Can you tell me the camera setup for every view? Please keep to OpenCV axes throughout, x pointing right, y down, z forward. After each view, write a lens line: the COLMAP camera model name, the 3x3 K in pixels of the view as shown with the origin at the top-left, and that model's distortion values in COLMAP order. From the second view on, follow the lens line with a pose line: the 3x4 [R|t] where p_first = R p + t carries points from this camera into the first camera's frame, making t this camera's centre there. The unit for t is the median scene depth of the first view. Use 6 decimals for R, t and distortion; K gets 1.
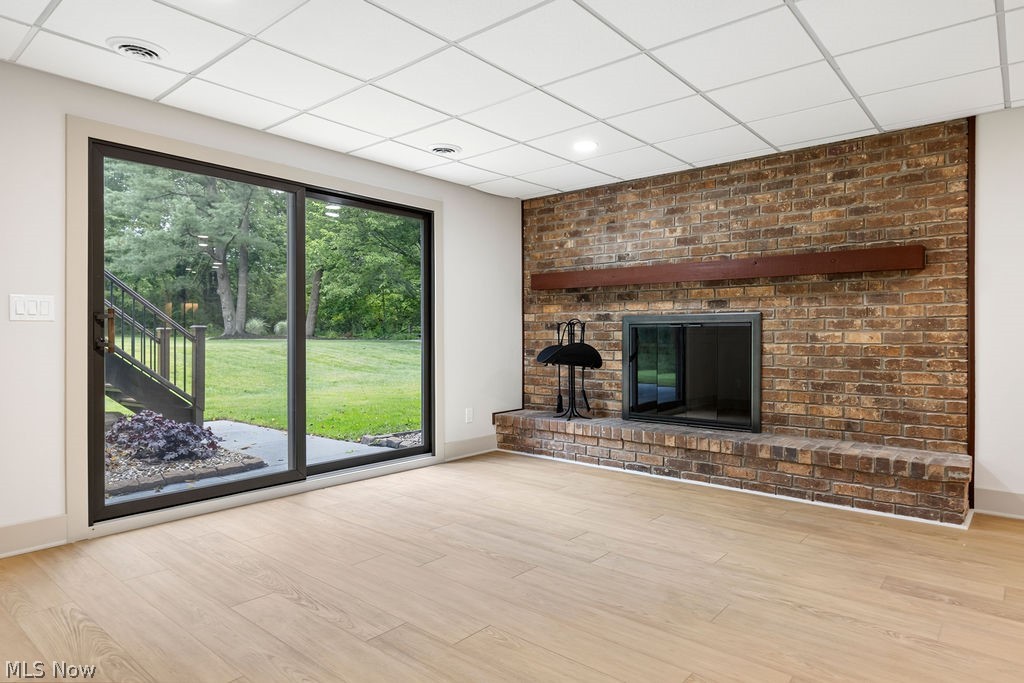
lens RADIAL K [[603.3, 0, 514.0], [0, 603.3, 335.7], [0, 0, 1]] dist [0.003232, -0.000330]
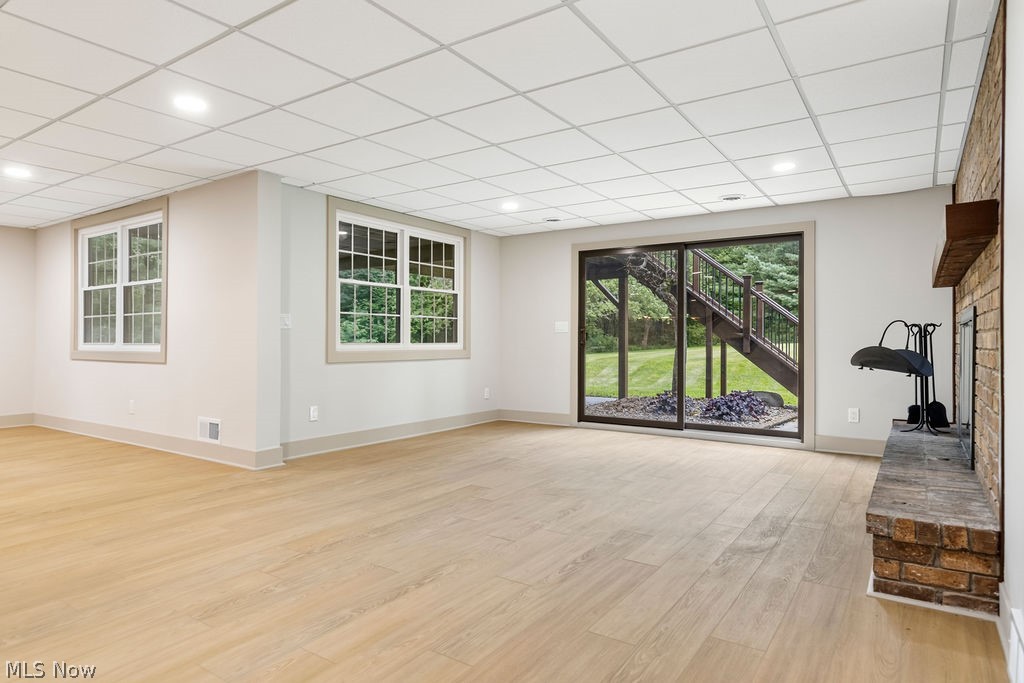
lens RADIAL K [[603.3, 0, 513.4], [0, 603.3, 341.4], [0, 0, 1]] dist [0.003232, -0.000330]
pose [[0.103775, 0.000628, -0.994601, 1.575354], [-0.006342, 0.999980, -0.000030, 0.013305], [0.994581, 0.006311, 0.103776, 0.535416]]
